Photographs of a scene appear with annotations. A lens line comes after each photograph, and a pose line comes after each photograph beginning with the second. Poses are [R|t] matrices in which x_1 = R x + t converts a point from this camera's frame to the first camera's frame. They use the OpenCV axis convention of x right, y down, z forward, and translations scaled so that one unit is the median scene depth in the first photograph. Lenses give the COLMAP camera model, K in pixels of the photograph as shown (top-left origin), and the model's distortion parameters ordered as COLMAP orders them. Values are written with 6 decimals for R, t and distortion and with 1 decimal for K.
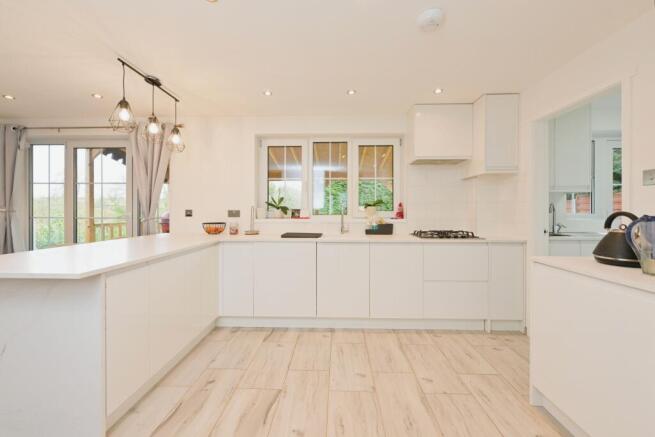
lens RADIAL K [[263.6, 0, 328.1], [0, 263.6, 215.1], [0, 0, 1]] dist [-0.003288, 0.000180]
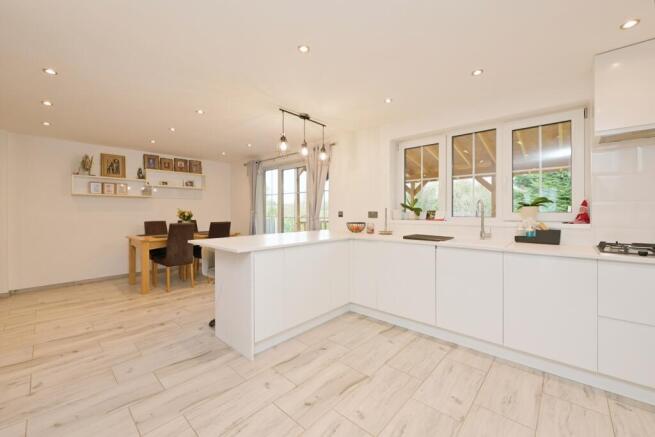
lens RADIAL K [[263.6, 0, 325.8], [0, 263.6, 216.1], [0, 0, 1]] dist [-0.003288, 0.000180]
pose [[0.758133, 0.009260, -0.652034, 0.227806], [-0.009651, 0.999949, 0.002979, -0.001164], [0.652029, 0.004034, 0.758184, 0.032359]]
